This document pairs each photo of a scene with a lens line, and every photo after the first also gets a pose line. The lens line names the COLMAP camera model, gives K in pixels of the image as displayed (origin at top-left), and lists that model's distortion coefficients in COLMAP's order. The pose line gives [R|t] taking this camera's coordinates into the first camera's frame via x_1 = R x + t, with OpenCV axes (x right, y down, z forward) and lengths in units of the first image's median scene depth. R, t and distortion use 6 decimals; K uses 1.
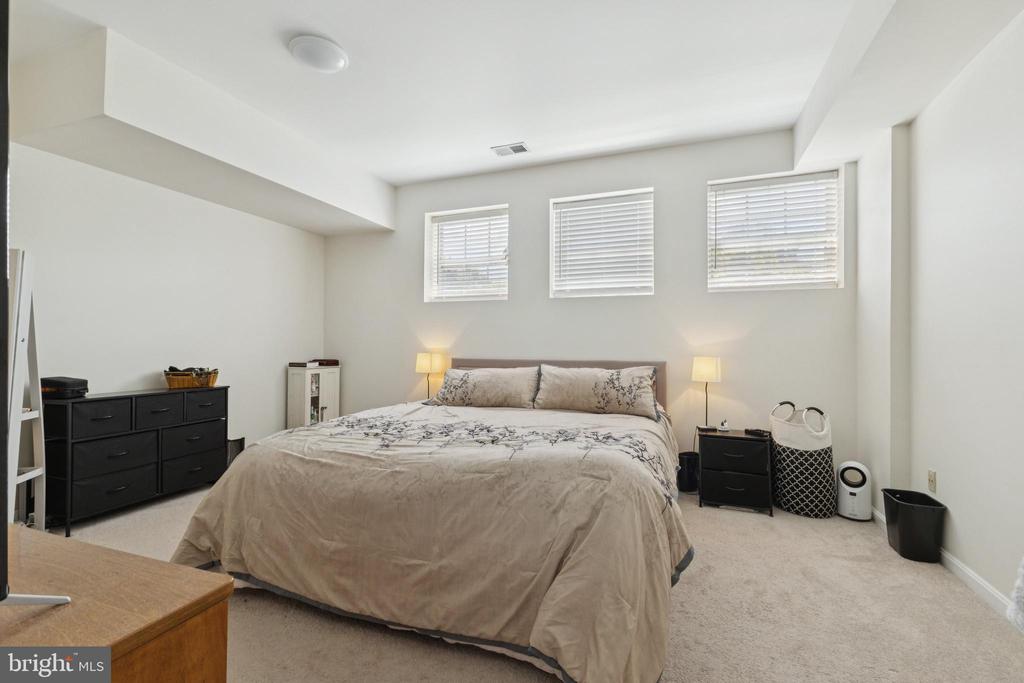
lens RADIAL K [[436.7, 0, 512.0], [0, 436.7, 341.5], [0, 0, 1]] dist [0.000614, -0.000112]
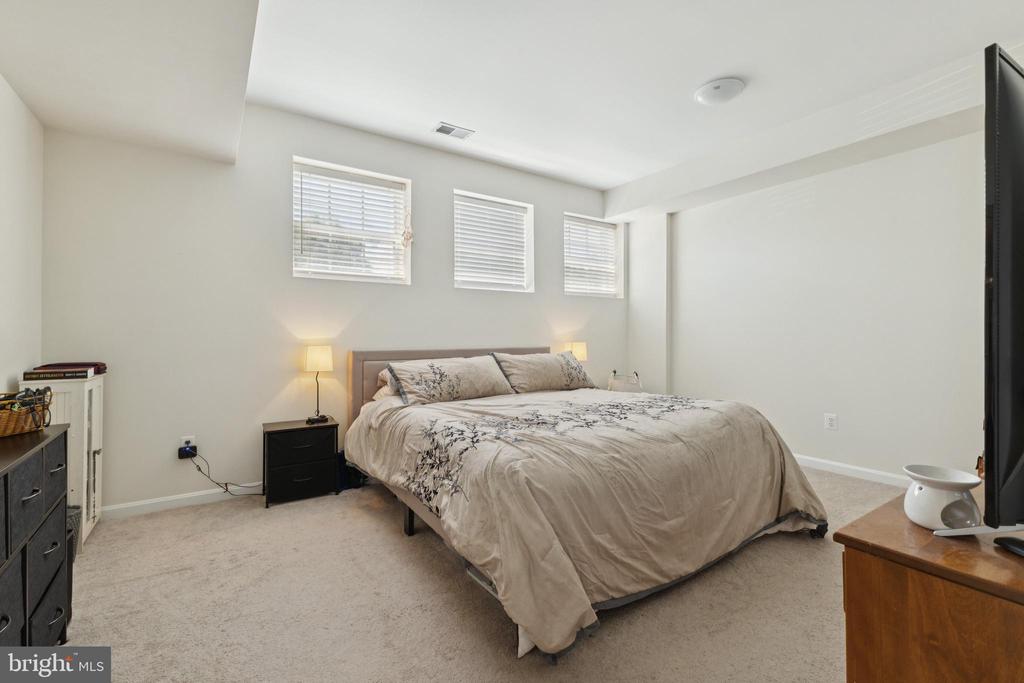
lens RADIAL K [[460.6, 0, 512.0], [0, 460.6, 341.5], [0, 0, 1]] dist [-0.001646, -0.000076]
pose [[0.569001, -0.016331, 0.822175, -0.718961], [-0.006333, 0.999686, 0.024239, -0.002630], [-0.822313, -0.018999, 0.568719, 0.288860]]
